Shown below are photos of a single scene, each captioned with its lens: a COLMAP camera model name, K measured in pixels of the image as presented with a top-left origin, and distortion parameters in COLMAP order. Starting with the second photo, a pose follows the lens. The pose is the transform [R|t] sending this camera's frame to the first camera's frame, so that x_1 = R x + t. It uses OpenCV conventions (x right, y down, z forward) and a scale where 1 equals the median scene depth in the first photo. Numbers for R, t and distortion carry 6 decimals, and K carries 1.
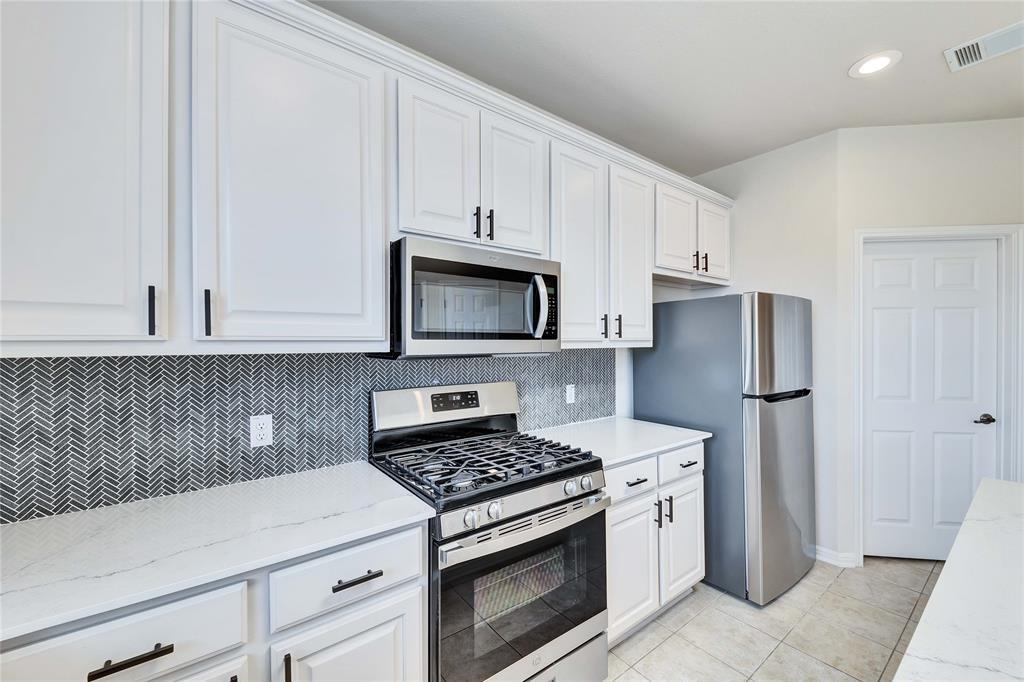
lens RADIAL K [[415.7, 0, 515.7], [0, 415.7, 341.2], [0, 0, 1]] dist [-0.000875, -0.001099]
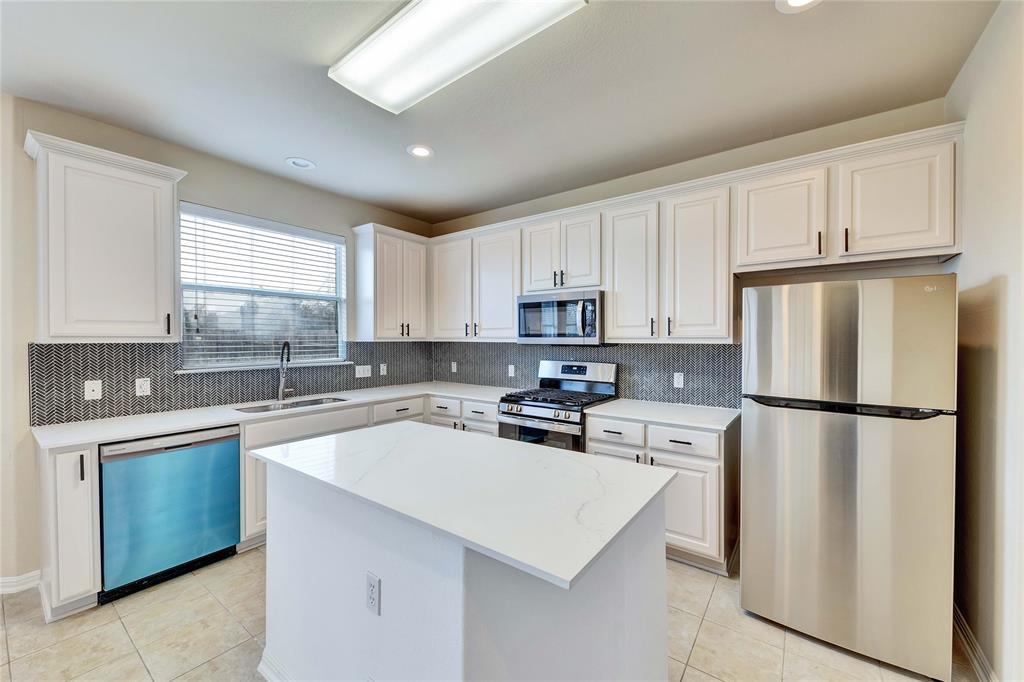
lens RADIAL K [[385.5, 0, 524.2], [0, 385.5, 345.2], [0, 0, 1]] dist [-0.001576, 0.000124]
pose [[0.280977, 0.014918, -0.959598, 1.618122], [-0.002698, 0.999888, 0.014755, 0.007543], [0.959711, -0.001557, 0.280986, 0.319932]]
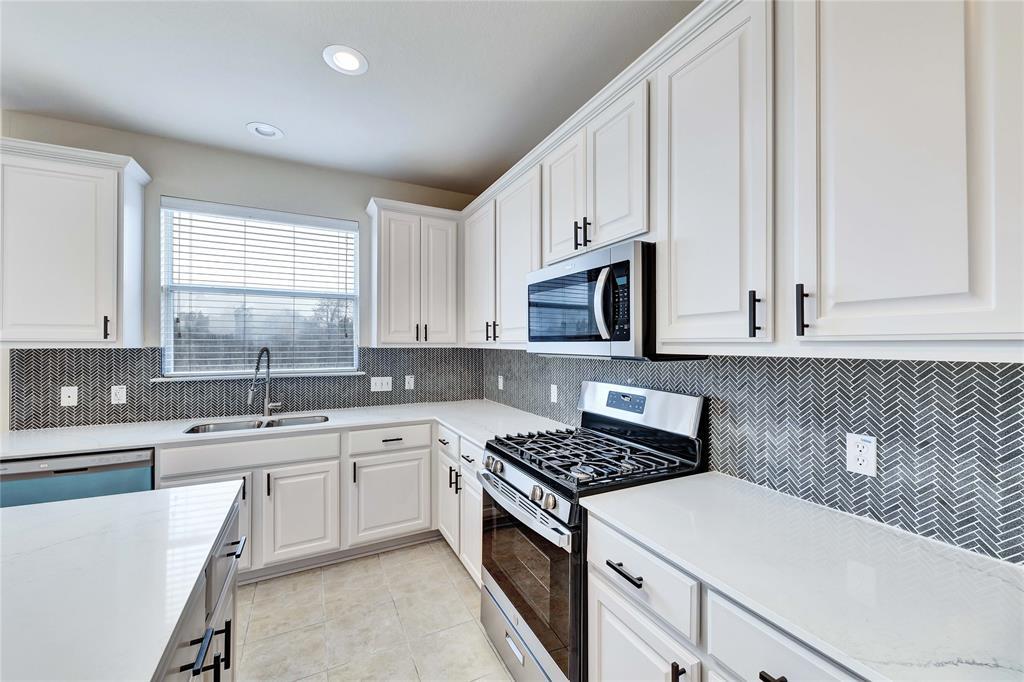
lens RADIAL K [[394.6, 0, 513.5], [0, 394.6, 340.4], [0, 0, 1]] dist [0.002638, -0.000553]
pose [[-0.188642, -0.010705, -0.981988, 0.943134], [-0.004194, 0.999940, -0.010095, 0.004509], [0.982037, 0.002214, -0.188676, 1.002850]]
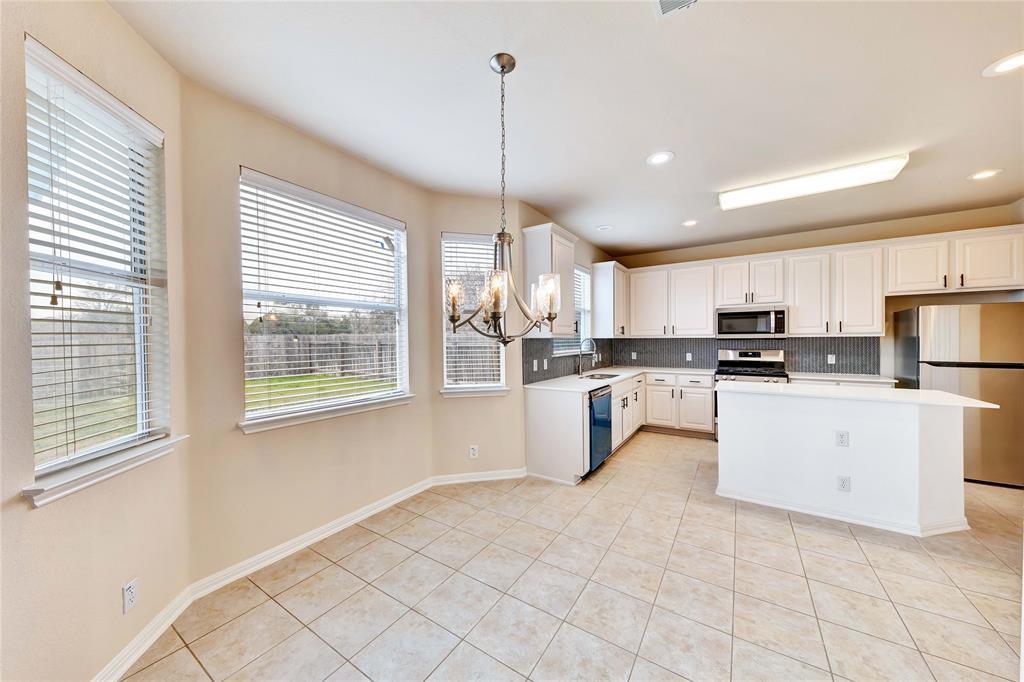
lens RADIAL K [[351.7, 0, 508.4], [0, 351.7, 343.7], [0, 0, 1]] dist [0.006244, -0.000909]
pose [[0.319292, 0.006944, -0.947631, 1.873545], [0.005071, 0.999946, 0.009036, 0.036218], [0.947643, -0.007691, 0.319239, -1.600261]]
